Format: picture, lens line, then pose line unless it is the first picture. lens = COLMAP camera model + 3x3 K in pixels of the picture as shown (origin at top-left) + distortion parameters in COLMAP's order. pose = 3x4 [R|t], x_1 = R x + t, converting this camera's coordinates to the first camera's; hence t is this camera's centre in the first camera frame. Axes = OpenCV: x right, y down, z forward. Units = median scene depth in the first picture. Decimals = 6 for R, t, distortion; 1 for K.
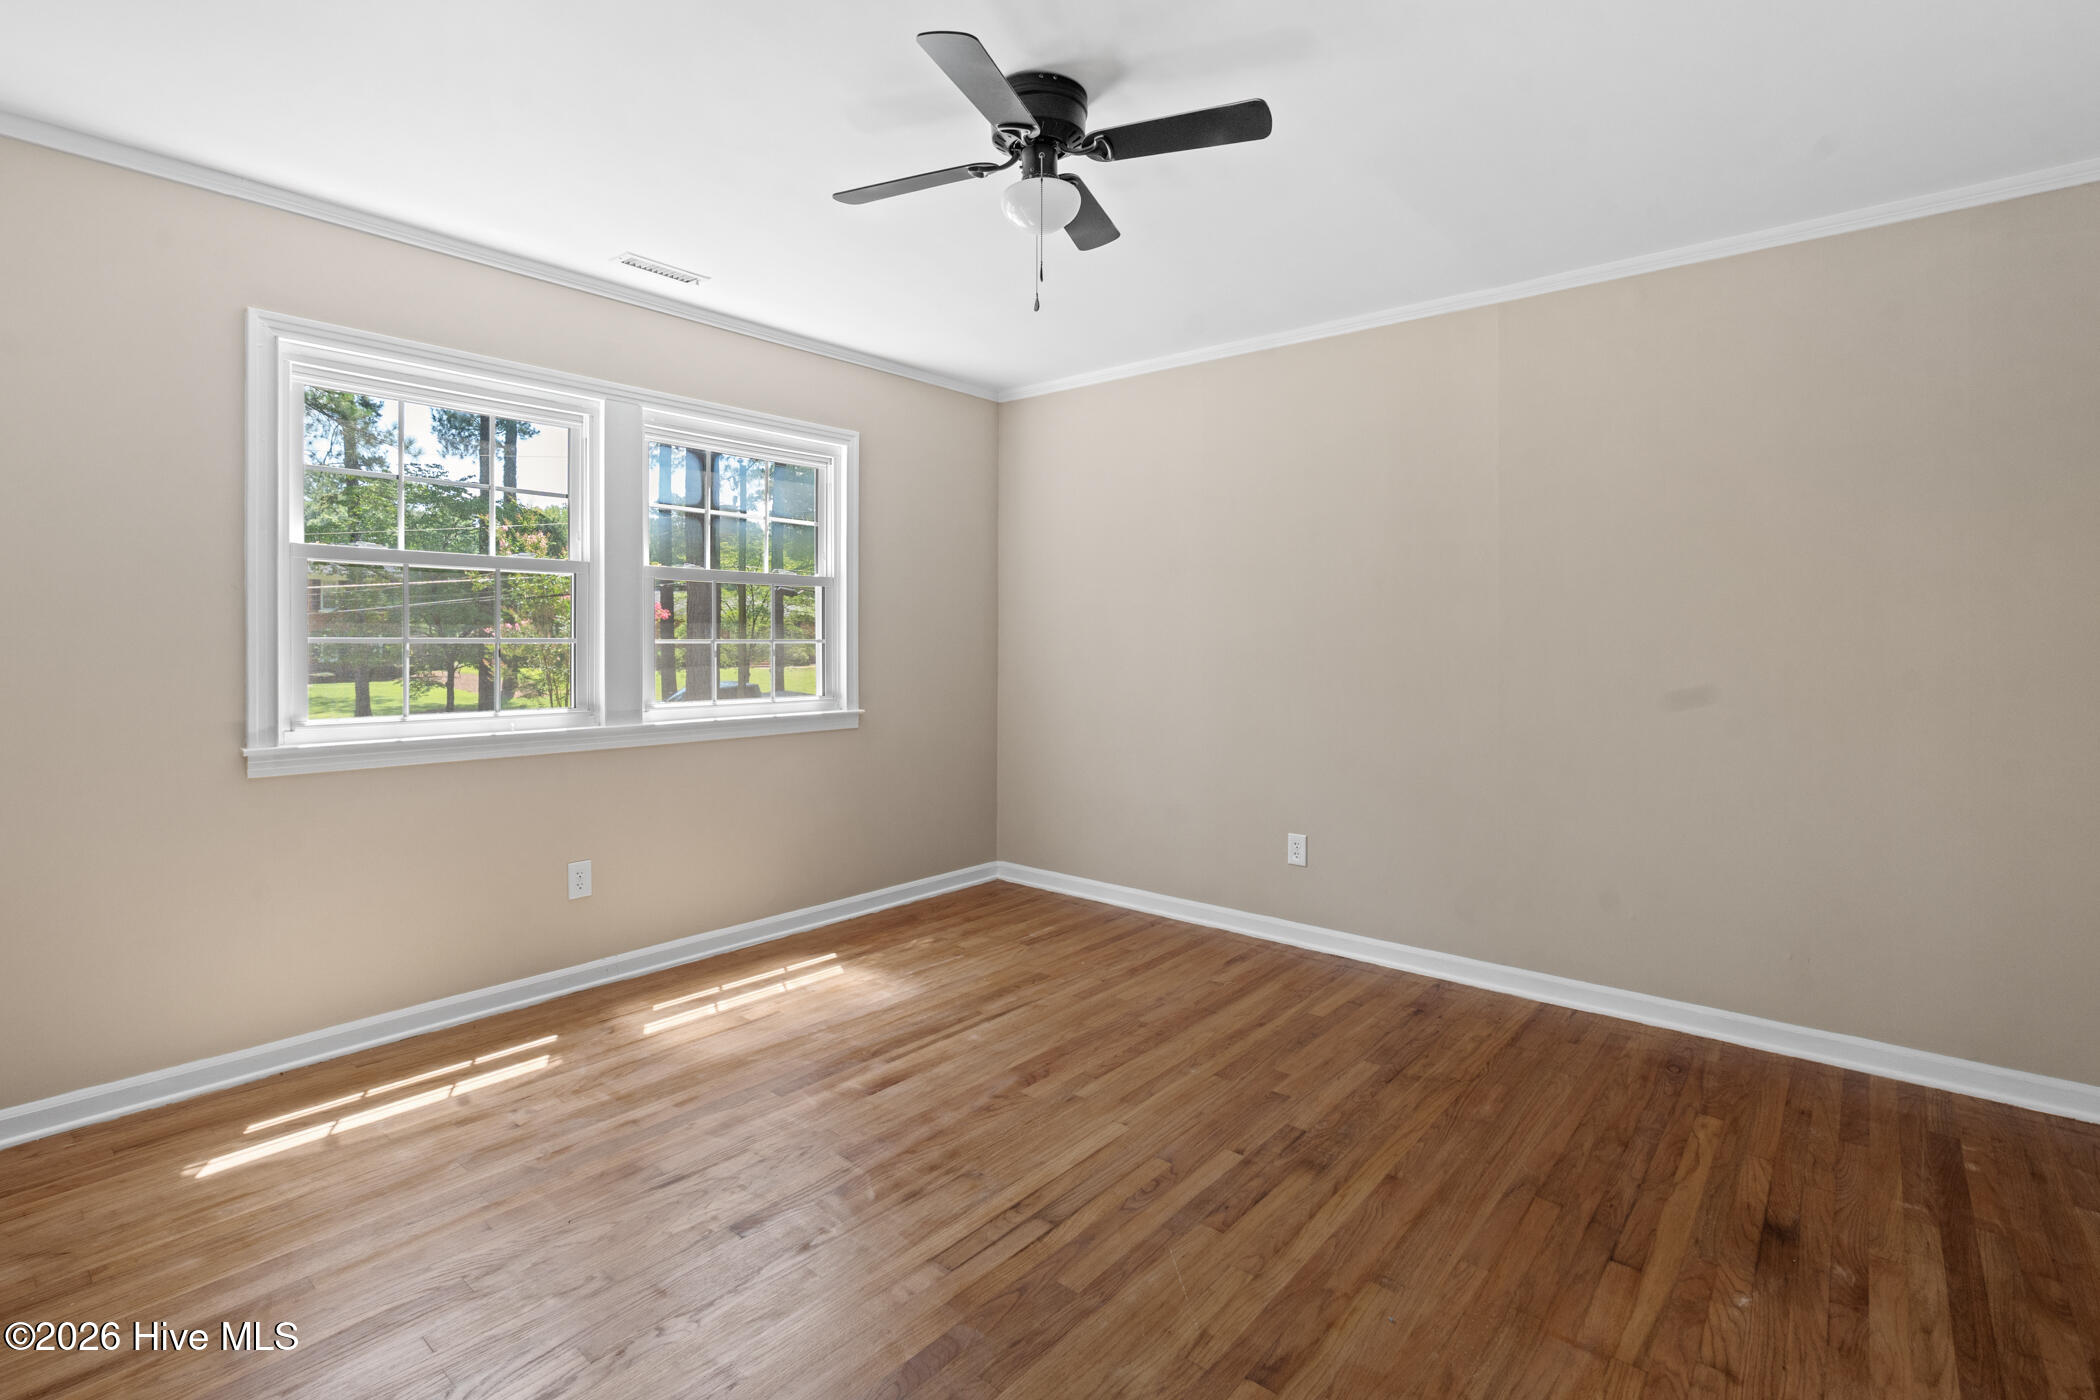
lens RADIAL K [[989.5, 0, 1052.3], [0, 989.5, 647.4], [0, 0, 1]] dist [0.001639, 0.000469]
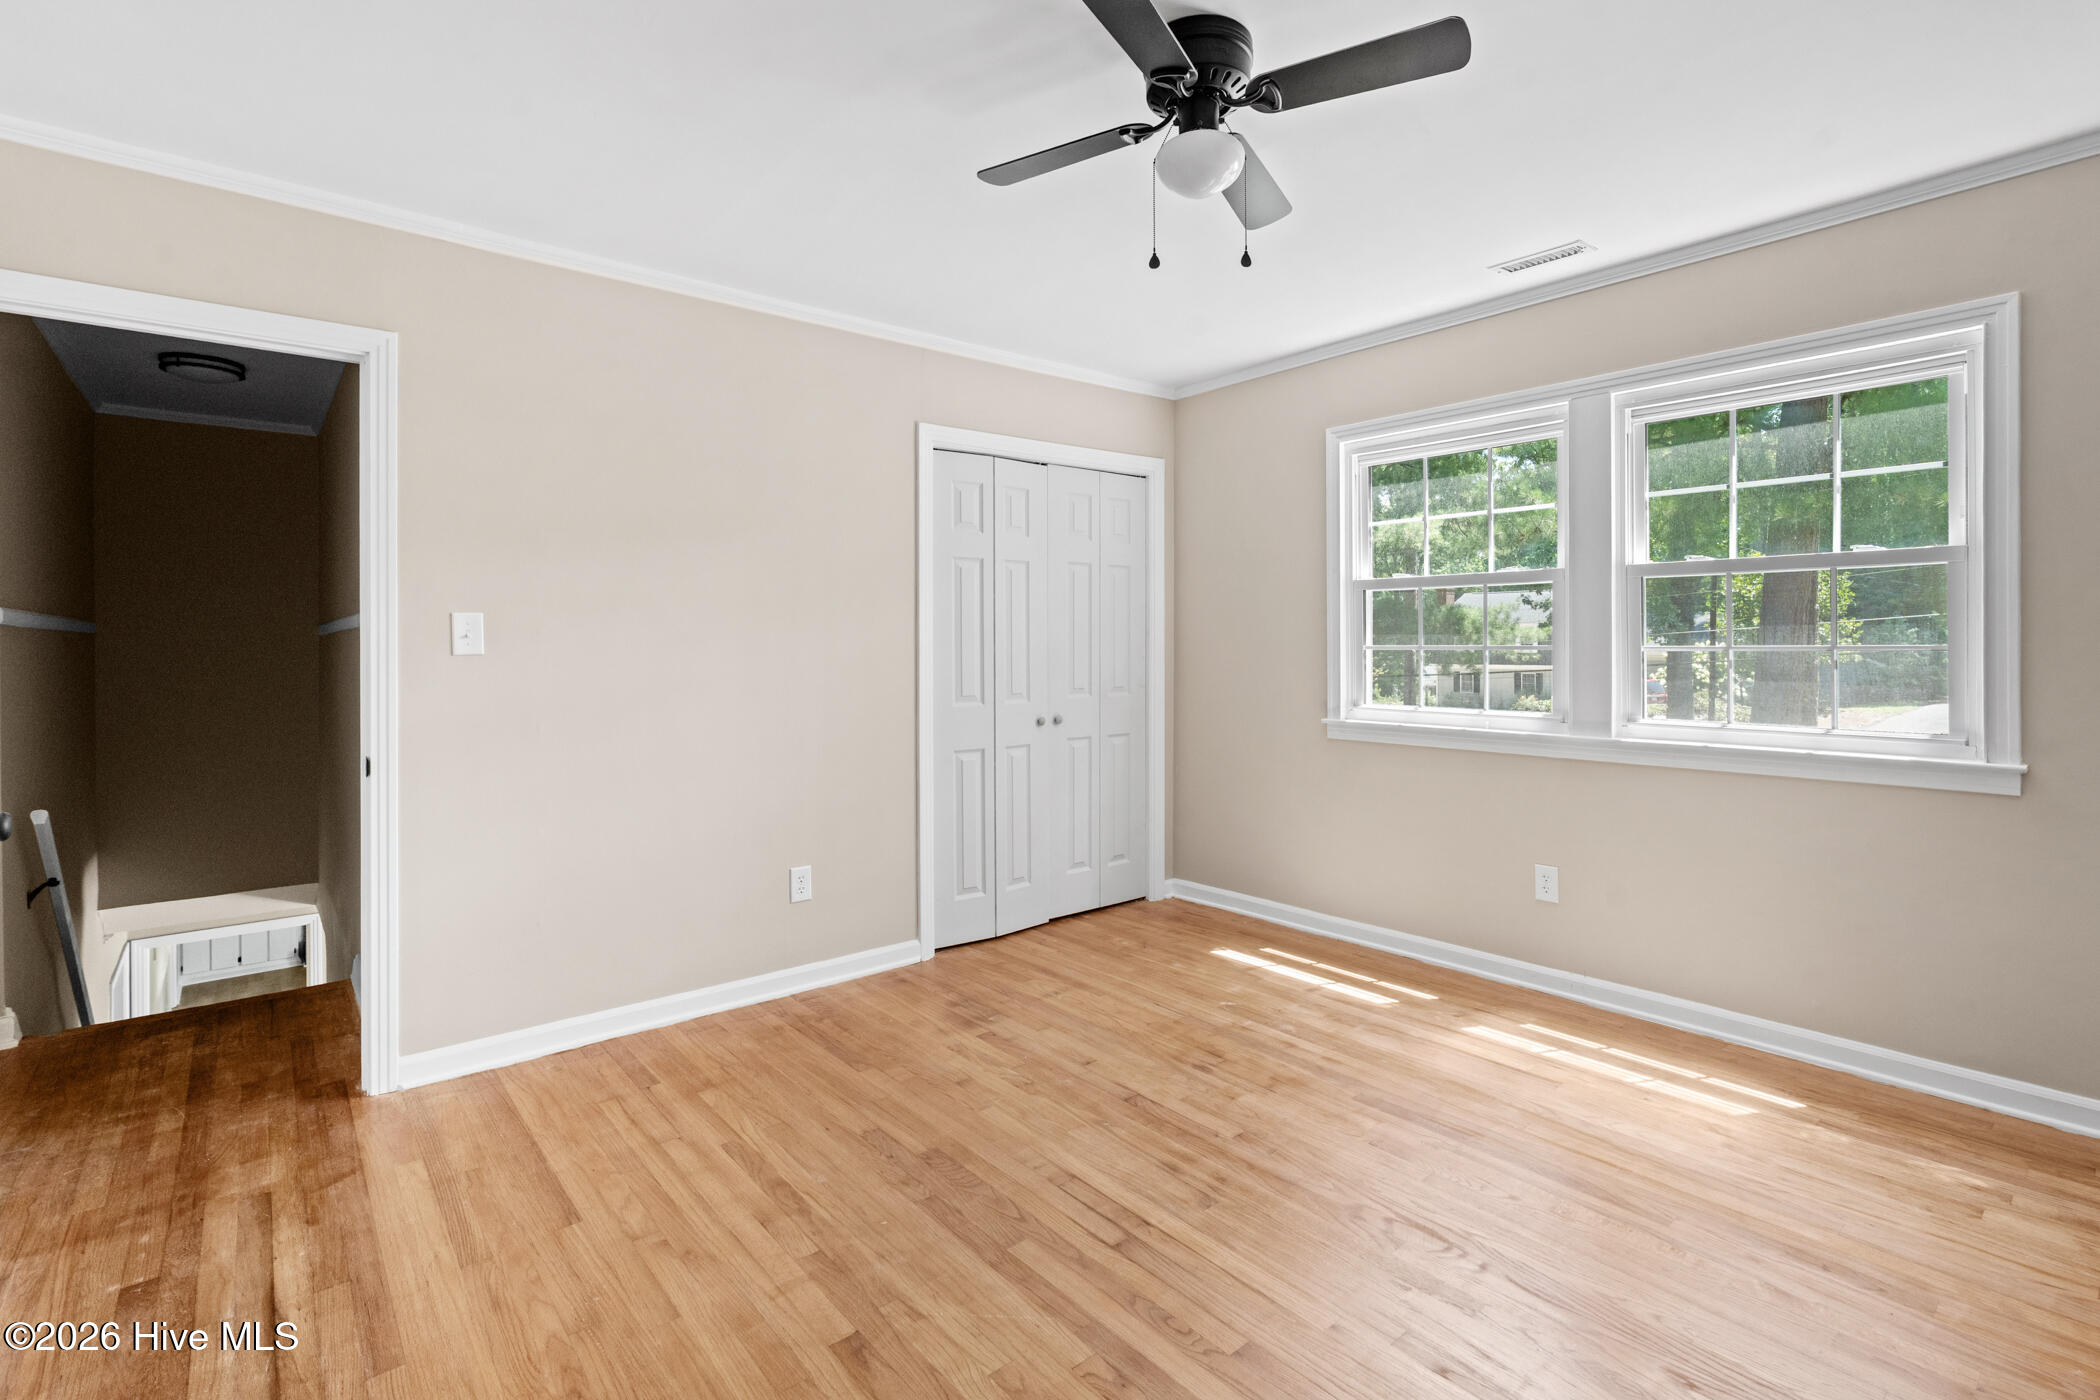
lens RADIAL K [[972.0, 0, 1067.7], [0, 972.0, 658.4], [0, 0, 1]] dist [-0.014988, 0.006132]
pose [[-0.170490, 0.009889, -0.985310, 0.676967], [-0.004463, 0.999932, 0.010808, -0.004521], [0.985349, 0.006240, -0.170434, 0.799357]]
